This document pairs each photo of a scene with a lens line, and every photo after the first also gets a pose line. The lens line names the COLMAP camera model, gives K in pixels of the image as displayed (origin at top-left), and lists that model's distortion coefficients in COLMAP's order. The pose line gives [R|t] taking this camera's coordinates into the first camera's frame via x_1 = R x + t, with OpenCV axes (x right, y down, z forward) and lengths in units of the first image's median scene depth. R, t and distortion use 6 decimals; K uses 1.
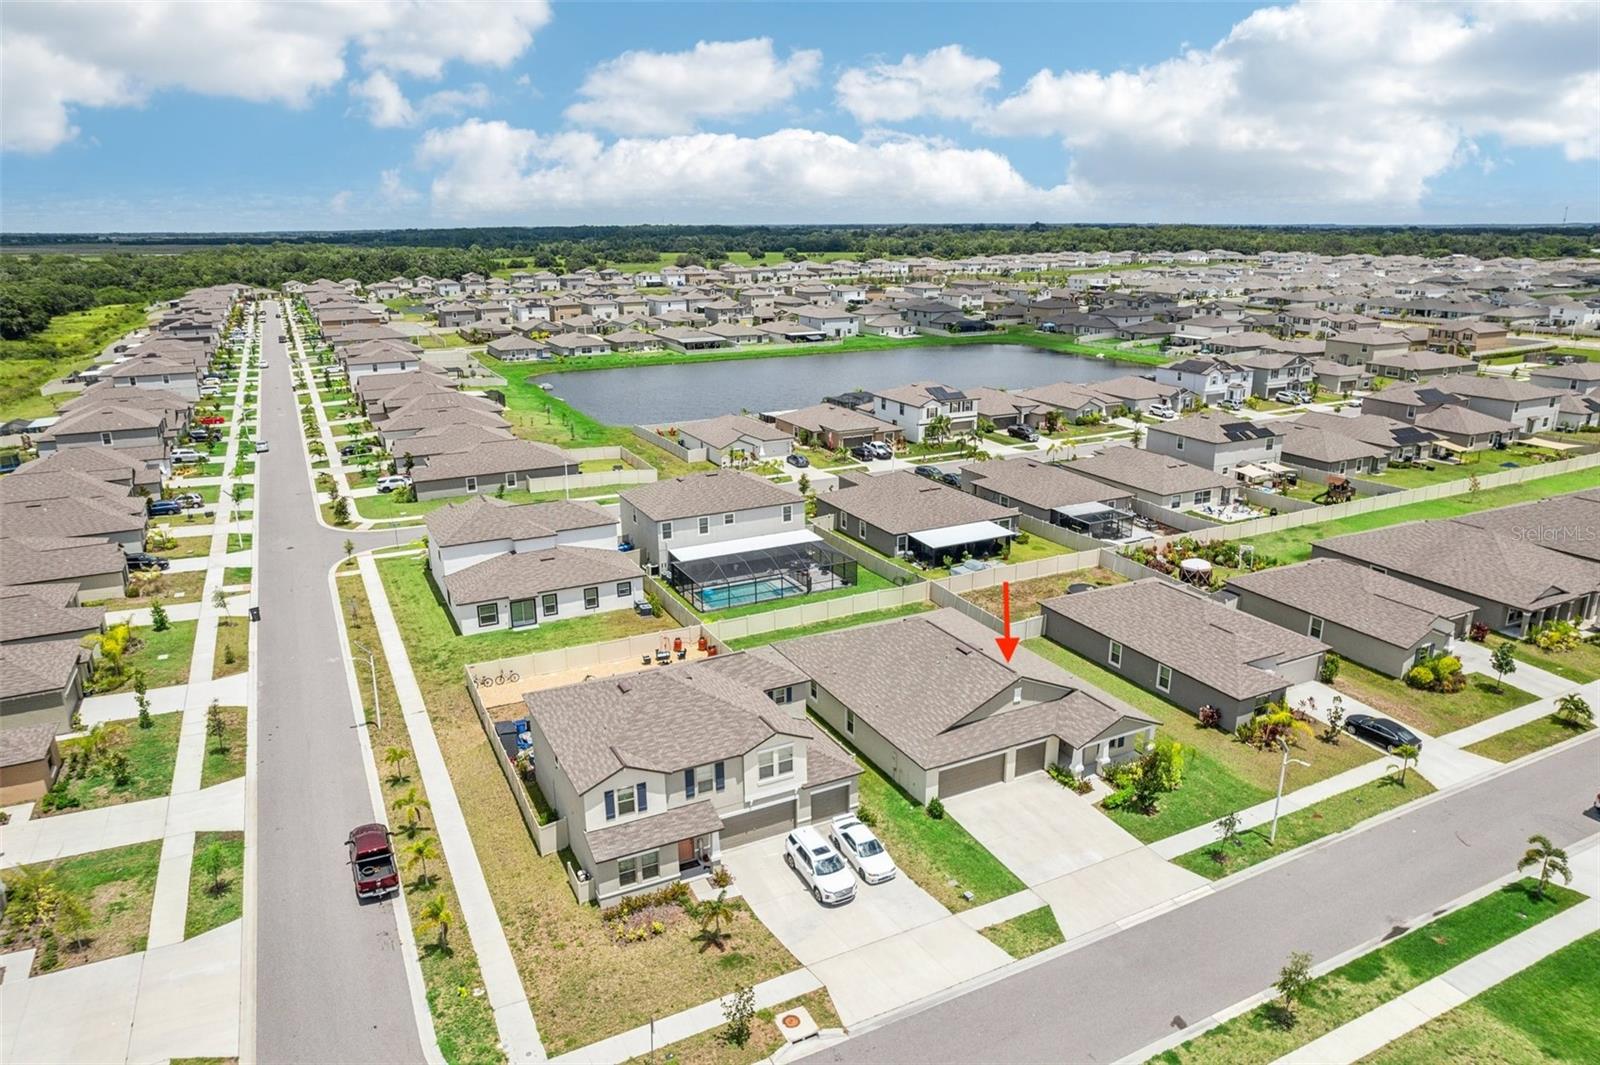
lens RADIAL K [[1045.4, 0, 810.4], [0, 1045.4, 535.3], [0, 0, 1]] dist [-0.065268, 0.052347]
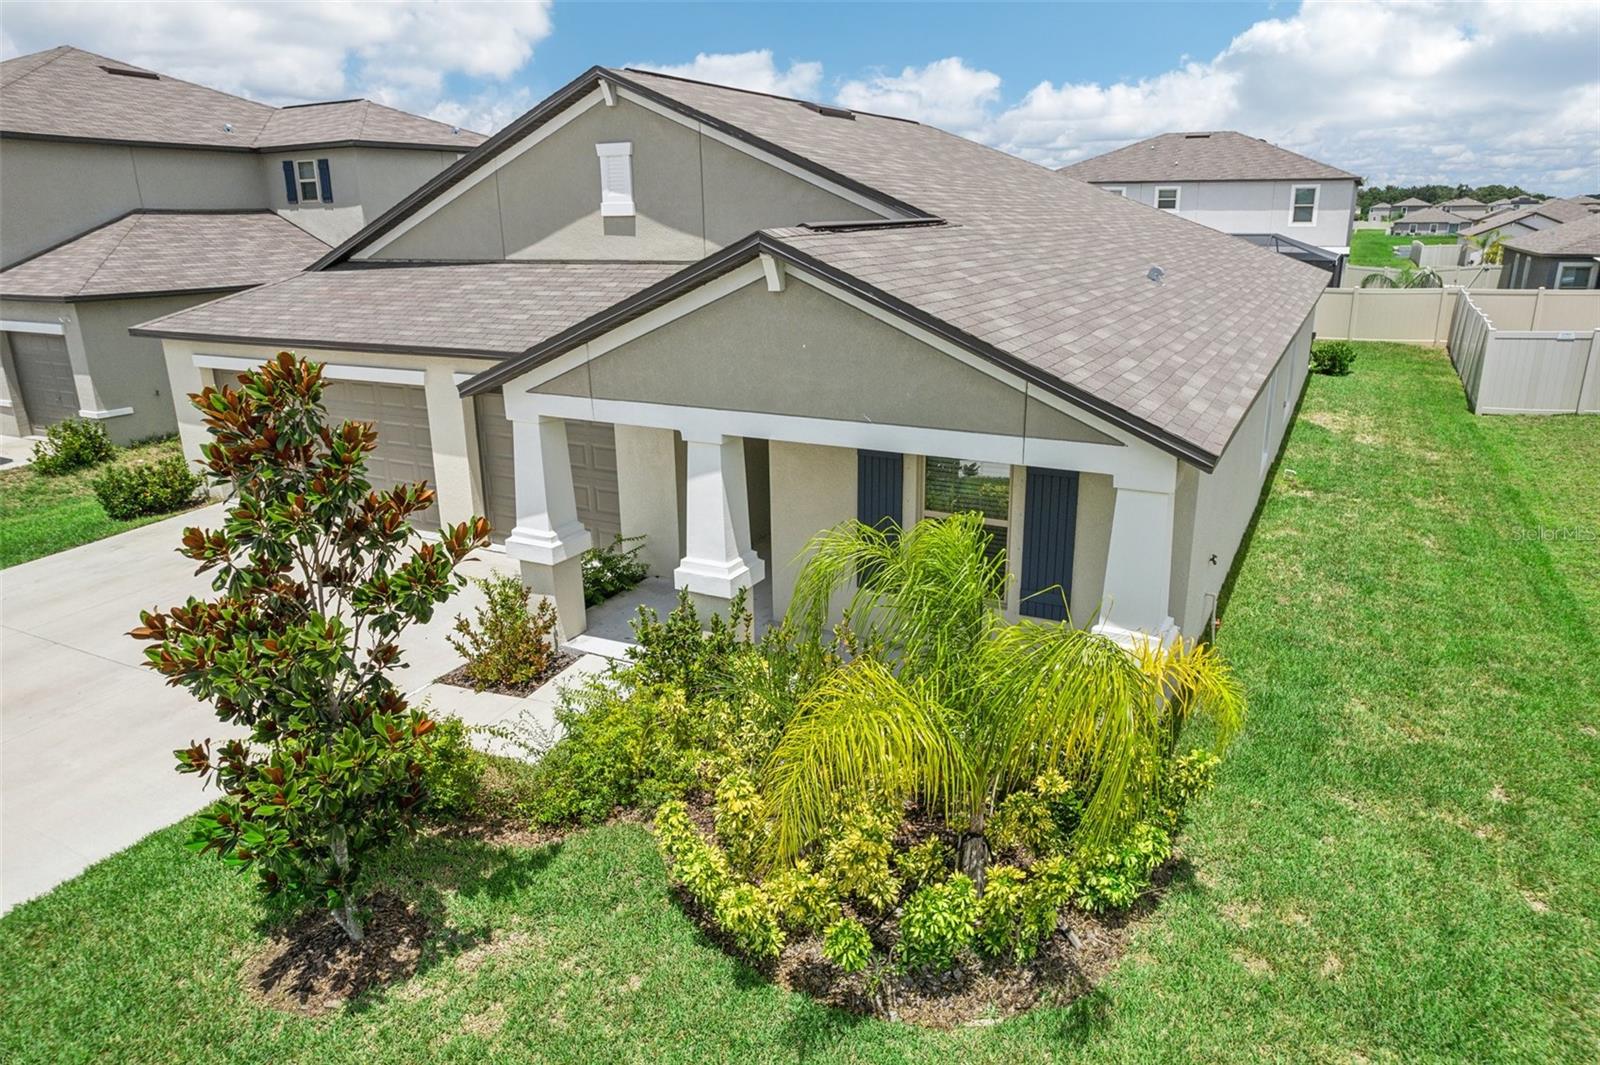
lens RADIAL K [[1045.4, 0, 802.3], [0, 1045.4, 538.2], [0, 0, 1]] dist [-0.065268, 0.052347]
pose [[0.571877, 0.242419, -0.783703, 0.260457], [-0.228119, 0.964653, 0.131930, 0.120530], [0.787984, 0.103330, 0.606963, 0.586360]]
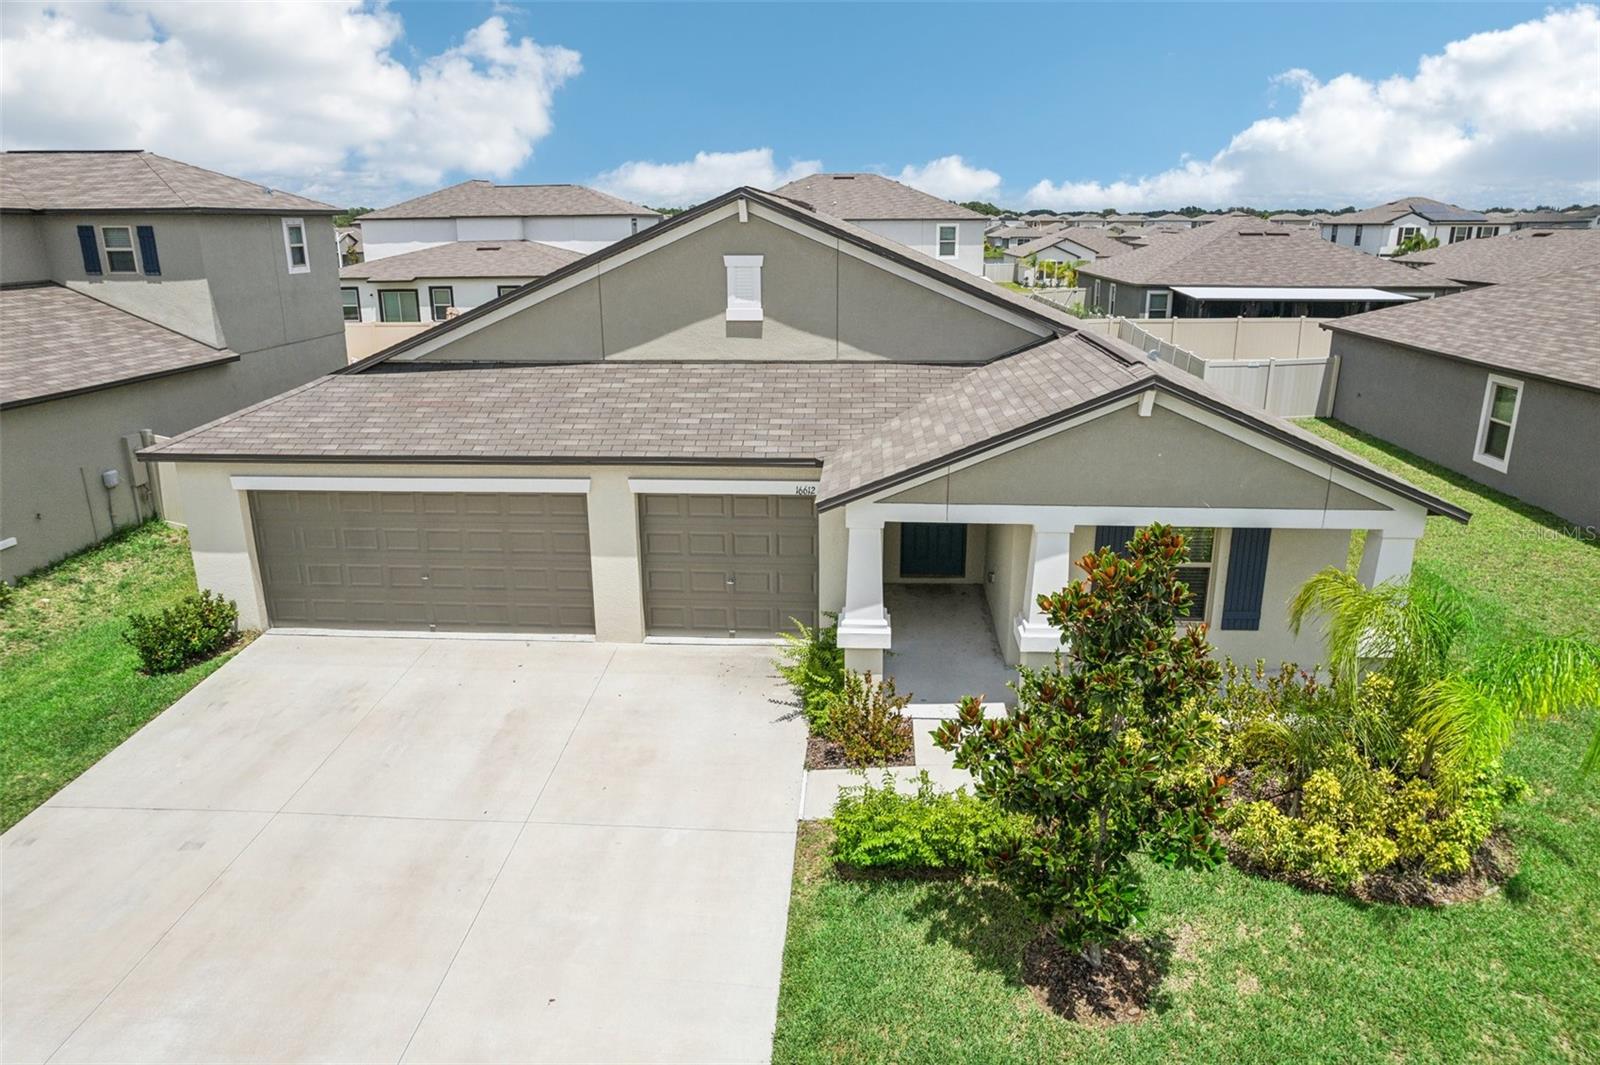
lens RADIAL K [[1045.4, 0, 807.6], [0, 1045.4, 540.0], [0, 0, 1]] dist [-0.065268, 0.052347]
pose [[0.860553, 0.150497, -0.486619, 0.213906], [-0.146590, 0.988110, 0.046360, 0.126008], [0.487811, 0.031438, 0.872383, 0.520723]]
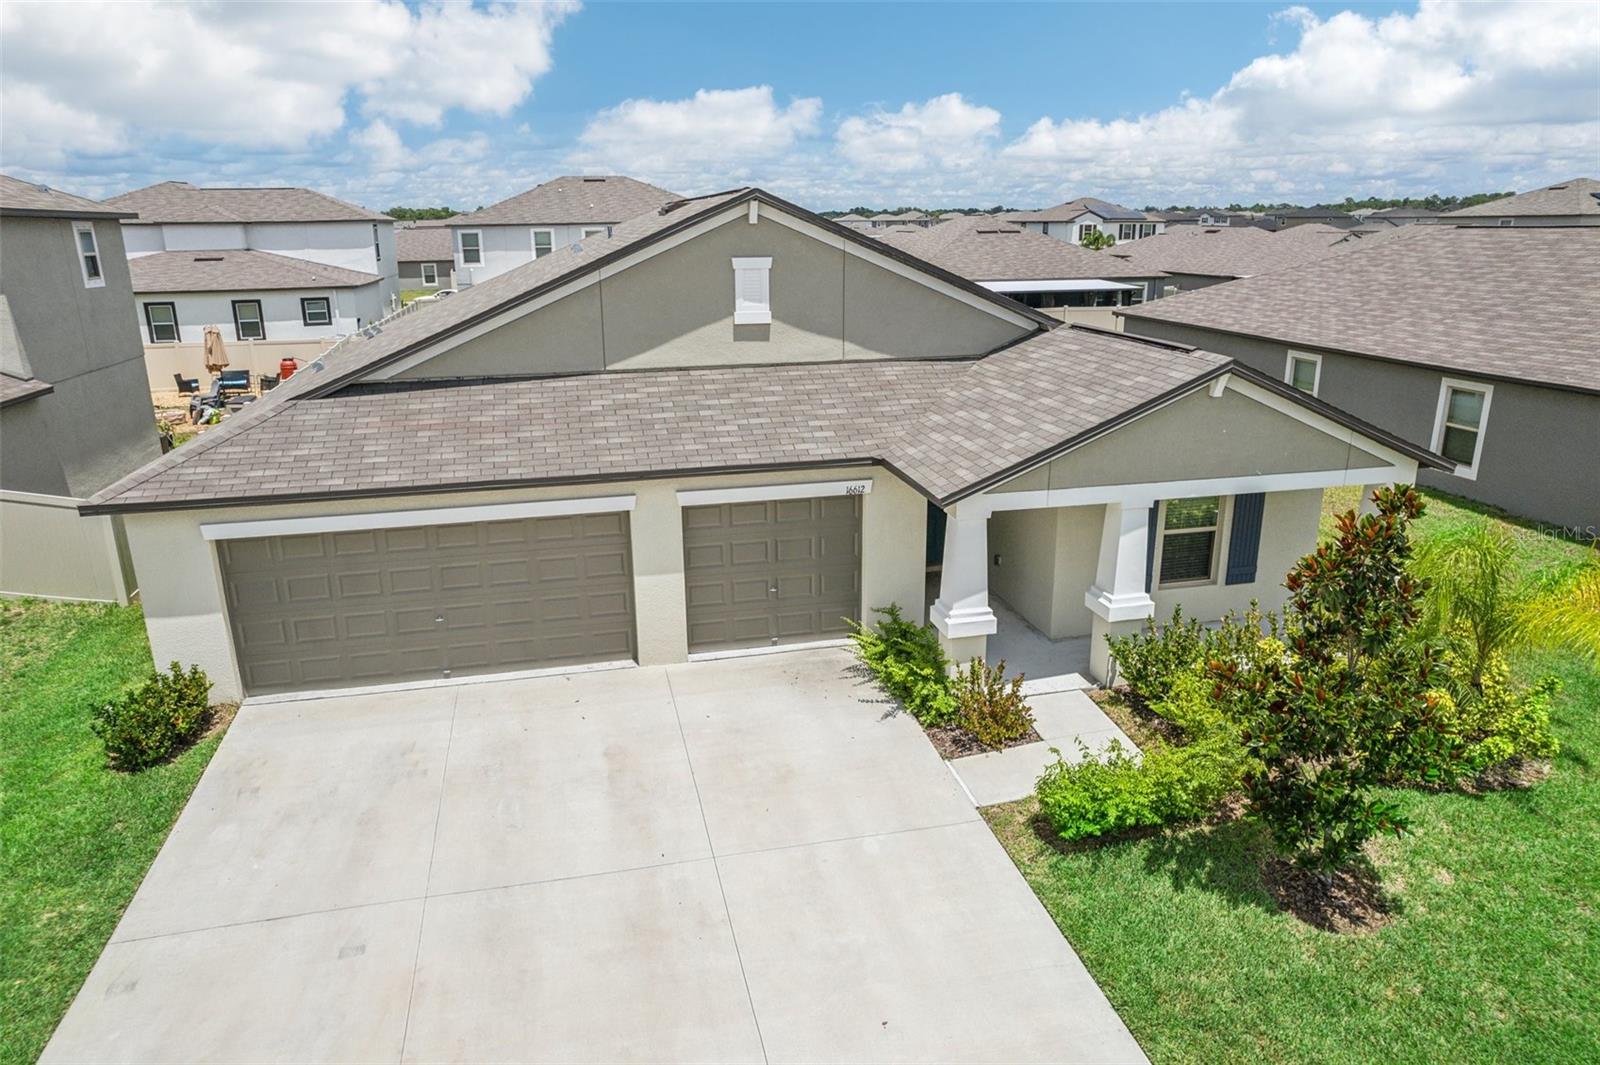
lens RADIAL K [[1045.4, 0, 810.1], [0, 1045.4, 540.7], [0, 0, 1]] dist [-0.065268, 0.052347]
pose [[0.972028, 0.066167, -0.225354, 0.171508], [-0.064475, 0.997809, 0.014868, 0.131023], [0.225844, 0.000077, 0.974164, 0.504271]]
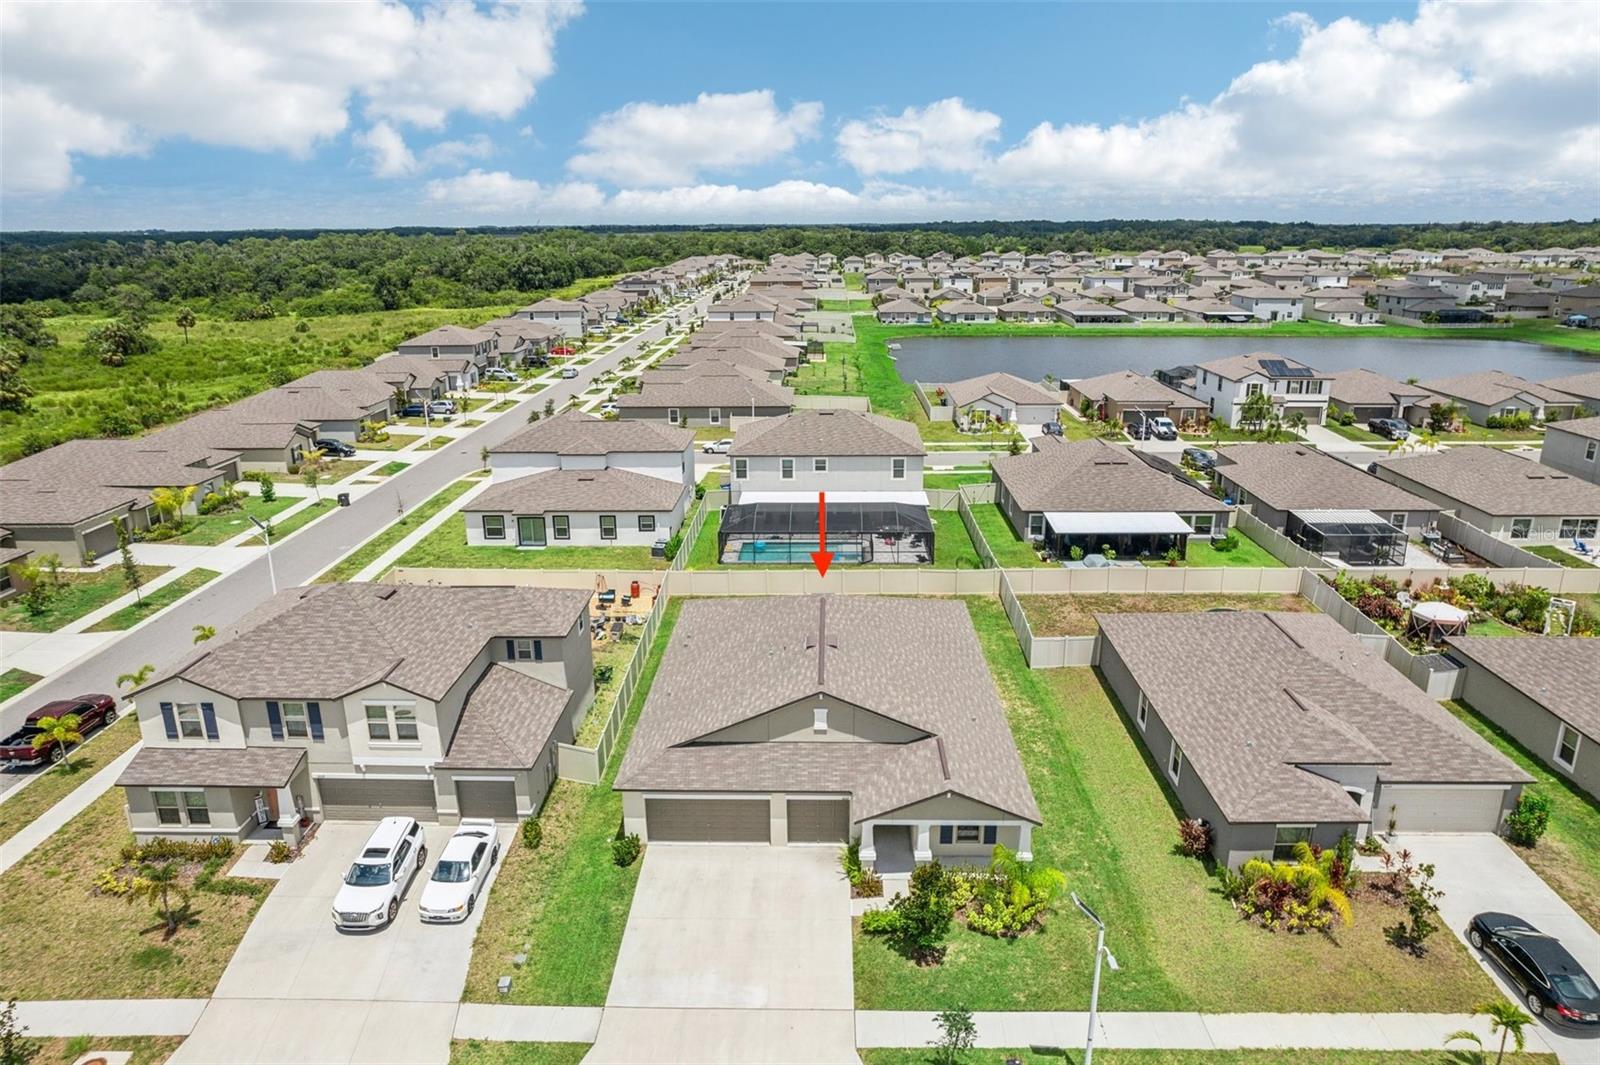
lens RADIAL K [[1045.4, 0, 805.6], [0, 1045.4, 532.0], [0, 0, 1]] dist [-0.065268, 0.052347]
pose [[0.879383, 0.135234, -0.456506, 0.303653], [-0.135391, 0.990258, 0.032544, 0.011734], [0.456460, 0.033188, 0.889125, 0.268131]]
